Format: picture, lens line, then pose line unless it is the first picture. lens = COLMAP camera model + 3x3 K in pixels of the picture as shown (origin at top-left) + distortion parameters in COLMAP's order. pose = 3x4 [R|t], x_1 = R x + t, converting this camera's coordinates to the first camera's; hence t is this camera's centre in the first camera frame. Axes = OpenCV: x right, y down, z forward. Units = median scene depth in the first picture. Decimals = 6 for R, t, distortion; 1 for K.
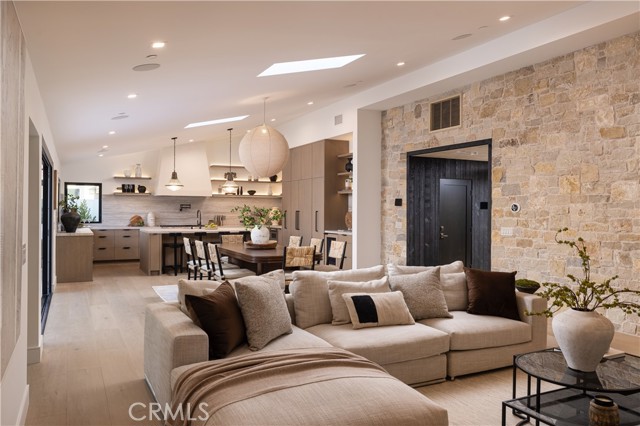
lens RADIAL K [[508.4, 0, 314.7], [0, 508.4, 213.9], [0, 0, 1]] dist [0.051952, -0.002934]
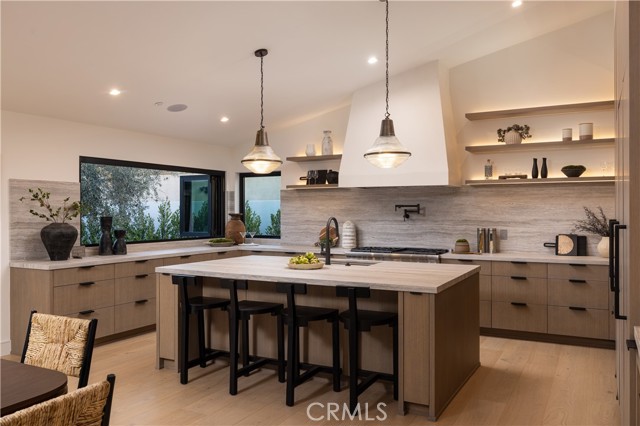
lens RADIAL K [[532.7, 0, 311.2], [0, 532.7, 210.3], [0, 0, 1]] dist [0.004431, 0.015024]
pose [[0.585447, -0.007423, -0.810677, 0.115063], [-0.002747, 0.999934, -0.011140, -0.009134], [0.810706, 0.008749, 0.585388, 0.773812]]
